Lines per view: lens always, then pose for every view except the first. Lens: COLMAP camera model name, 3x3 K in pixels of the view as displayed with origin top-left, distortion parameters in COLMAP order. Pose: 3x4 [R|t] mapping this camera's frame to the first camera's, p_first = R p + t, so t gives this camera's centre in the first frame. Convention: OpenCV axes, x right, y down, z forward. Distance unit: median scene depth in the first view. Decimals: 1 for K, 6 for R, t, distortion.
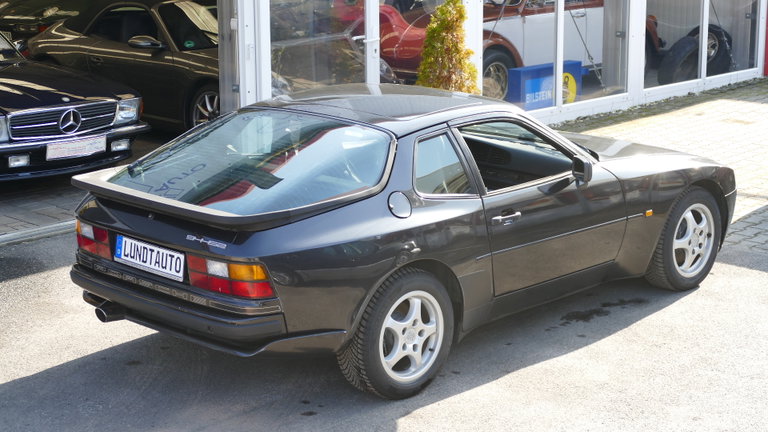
lens RADIAL K [[1502.9, 0, 383.6], [0, 1502.9, 217.5], [0, 0, 1]] dist [-0.057736, 0.000000]
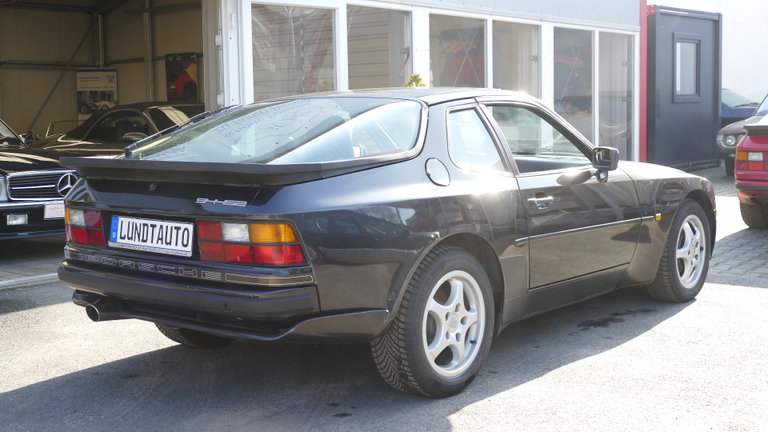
lens RADIAL K [[1033.1, 0, 385.9], [0, 1033.1, 214.8], [0, 0, 1]] dist [-0.029739, 0.000000]
pose [[0.996198, -0.019961, 0.084803, -0.070181], [0.031248, 0.990498, -0.133926, 0.094802], [-0.081324, 0.136067, 0.987356, 0.397106]]
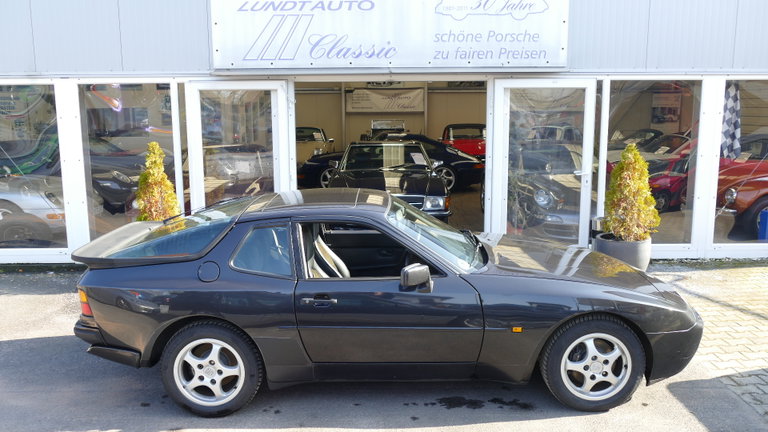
lens RADIAL K [[681.3, 0, 382.8], [0, 681.3, 212.7], [0, 0, 1]] dist [-0.019186, -0.004583]
pose [[0.705986, 0.121785, -0.697676, 0.517406], [-0.166791, 0.985987, 0.003334, -0.084606], [0.688306, 0.114012, 0.716405, 0.657406]]
